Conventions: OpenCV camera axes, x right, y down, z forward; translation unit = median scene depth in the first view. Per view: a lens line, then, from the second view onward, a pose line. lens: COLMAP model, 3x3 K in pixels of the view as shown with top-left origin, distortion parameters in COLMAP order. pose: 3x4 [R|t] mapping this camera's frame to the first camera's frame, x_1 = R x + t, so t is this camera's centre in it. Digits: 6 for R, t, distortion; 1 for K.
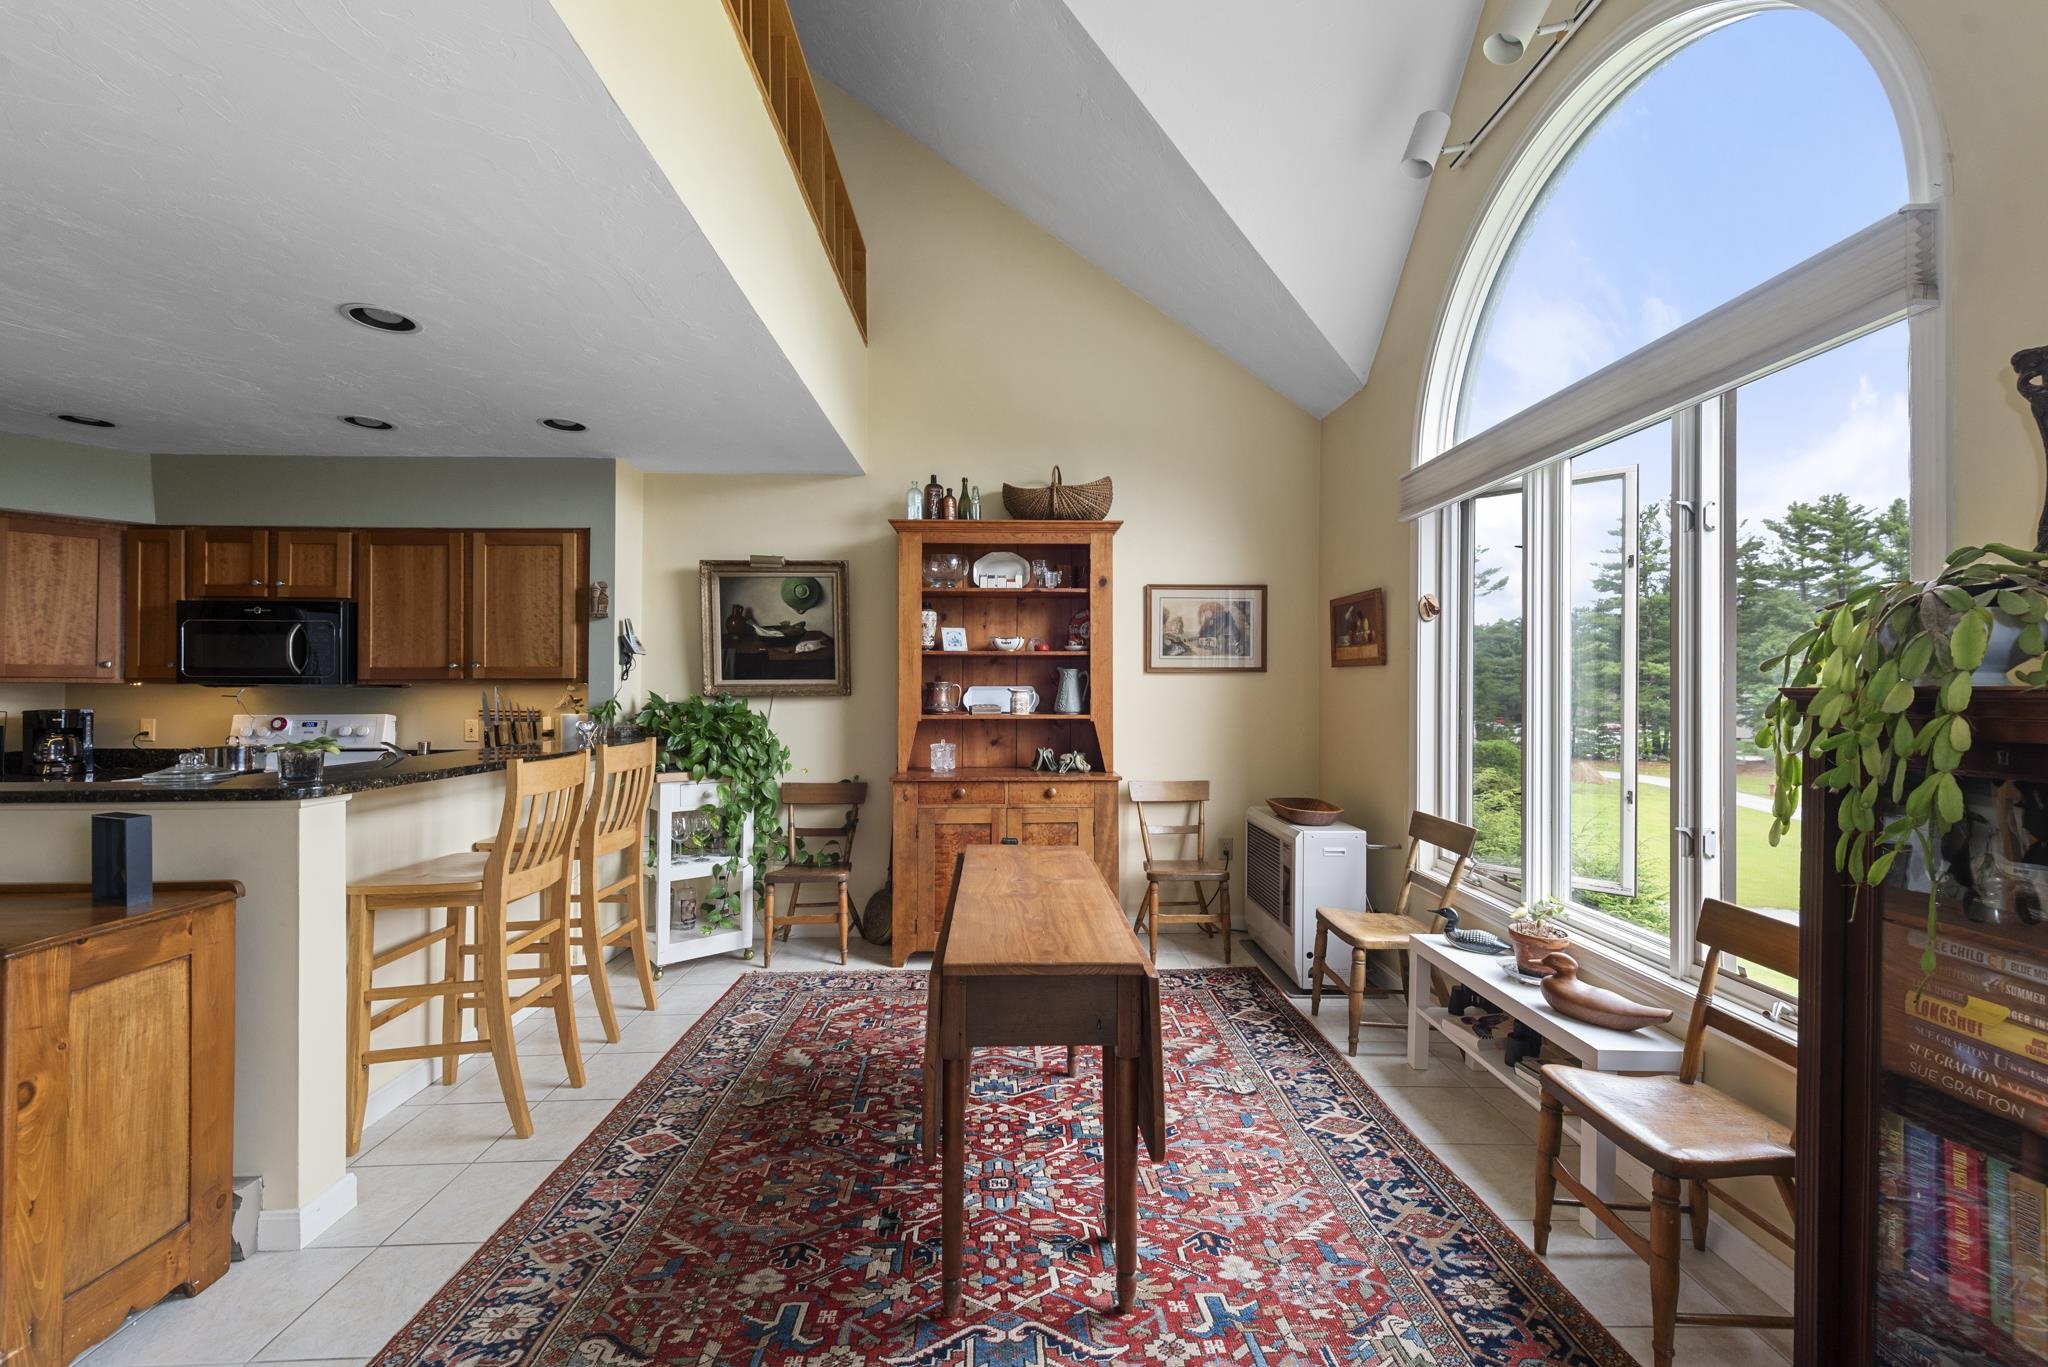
lens RADIAL K [[815.5, 0, 1030.0], [0, 815.5, 686.5], [0, 0, 1]] dist [0.001366, 0.000161]
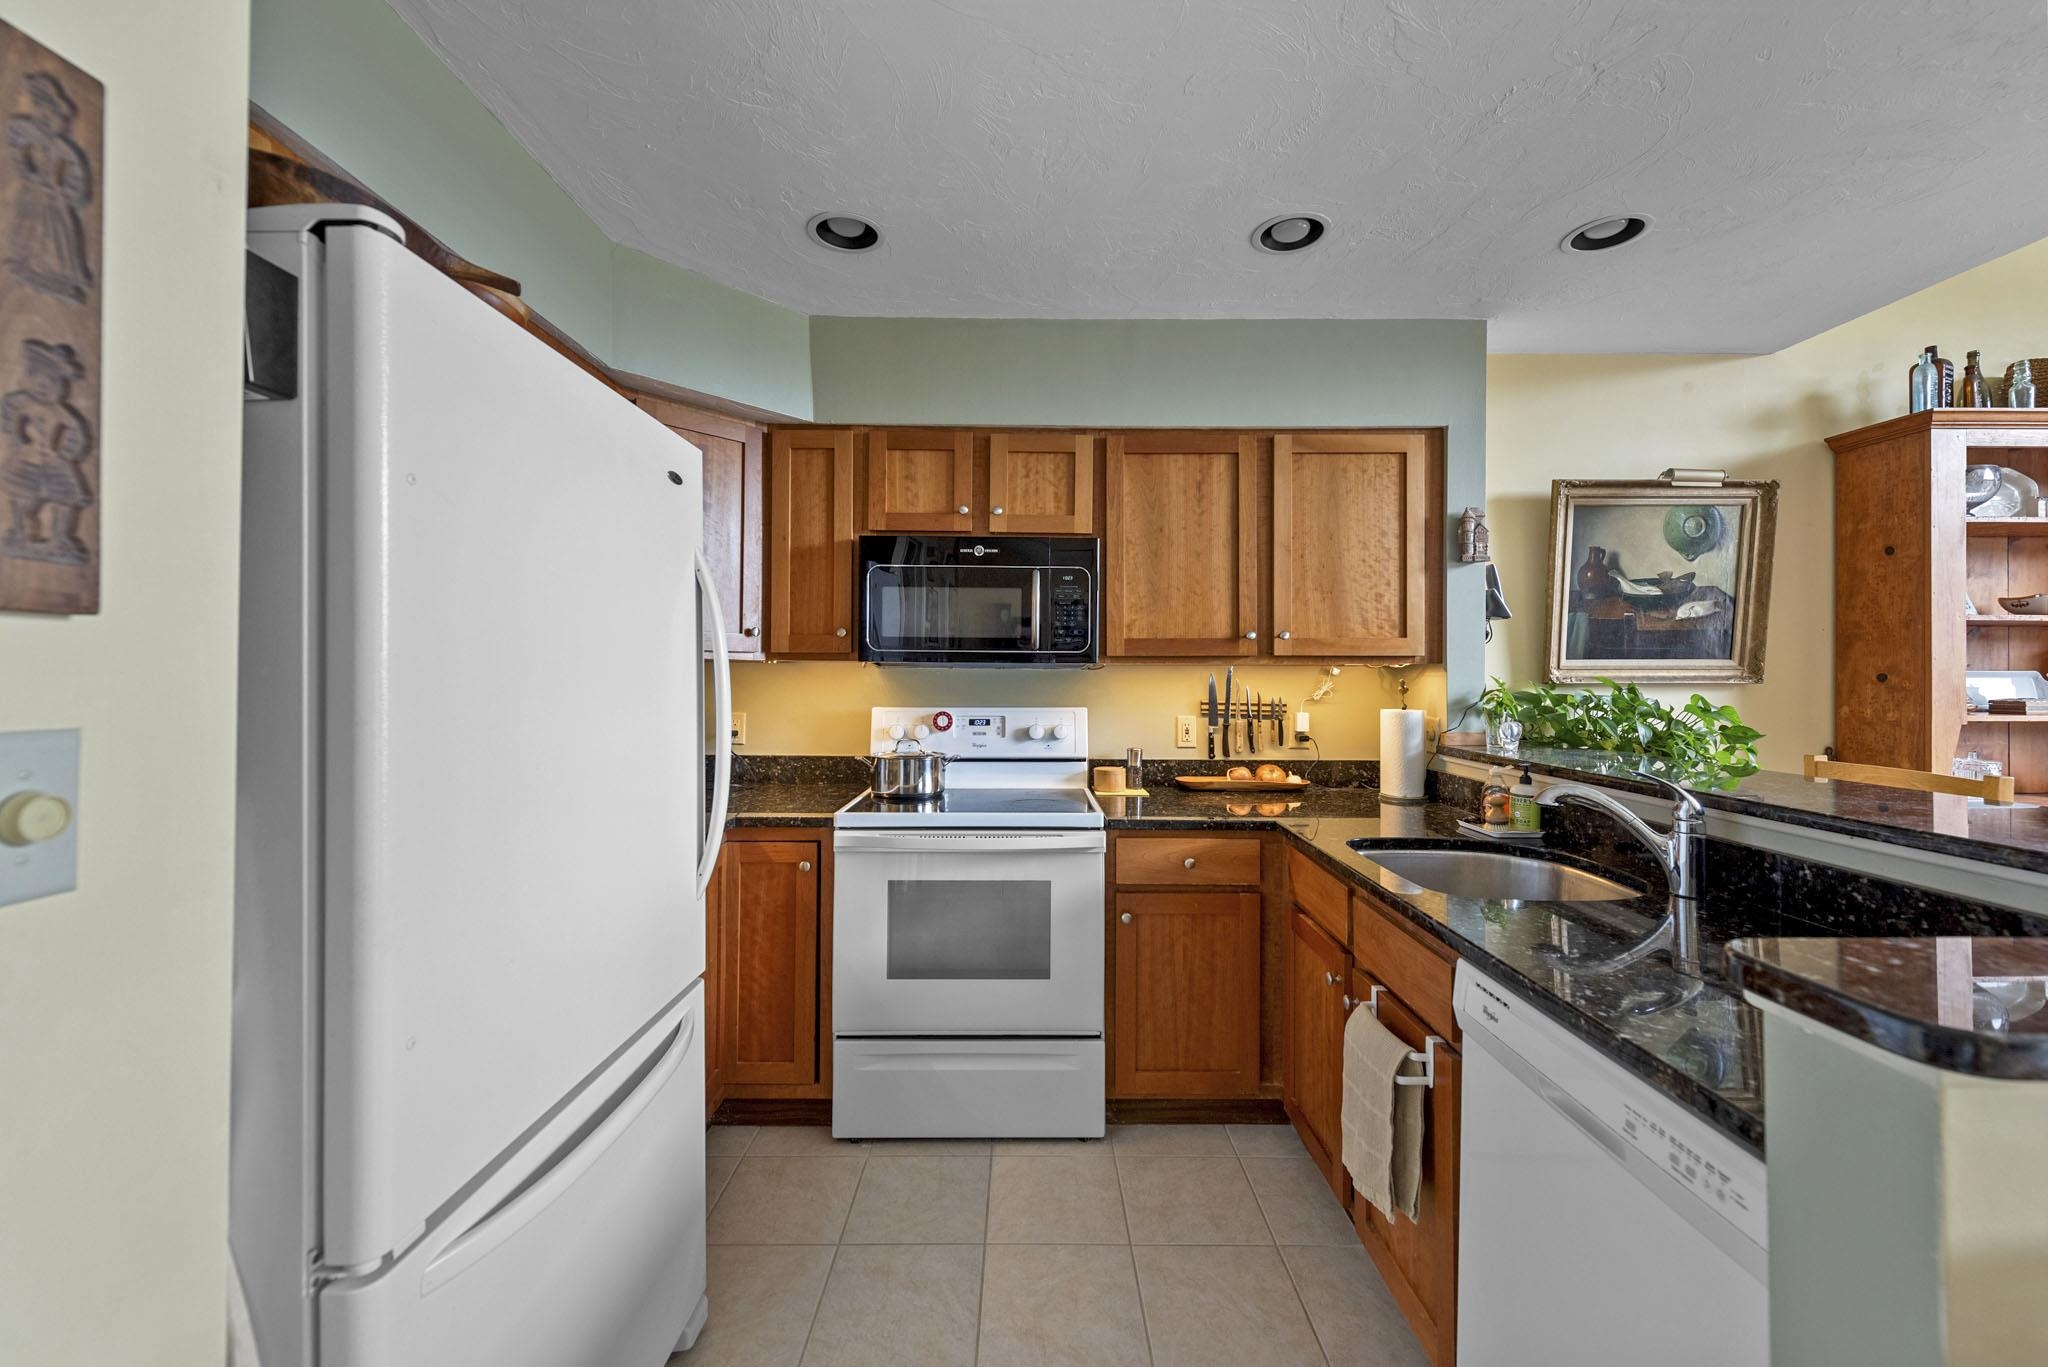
lens RADIAL K [[815.5, 0, 1024.0], [0, 815.5, 675.6], [0, 0, 1]] dist [0.001366, 0.000161]
pose [[0.999275, 0.003984, -0.037860, -0.854289], [-0.003701, 0.999965, 0.007545, 0.002308], [0.037889, -0.007399, 0.999255, 0.329931]]
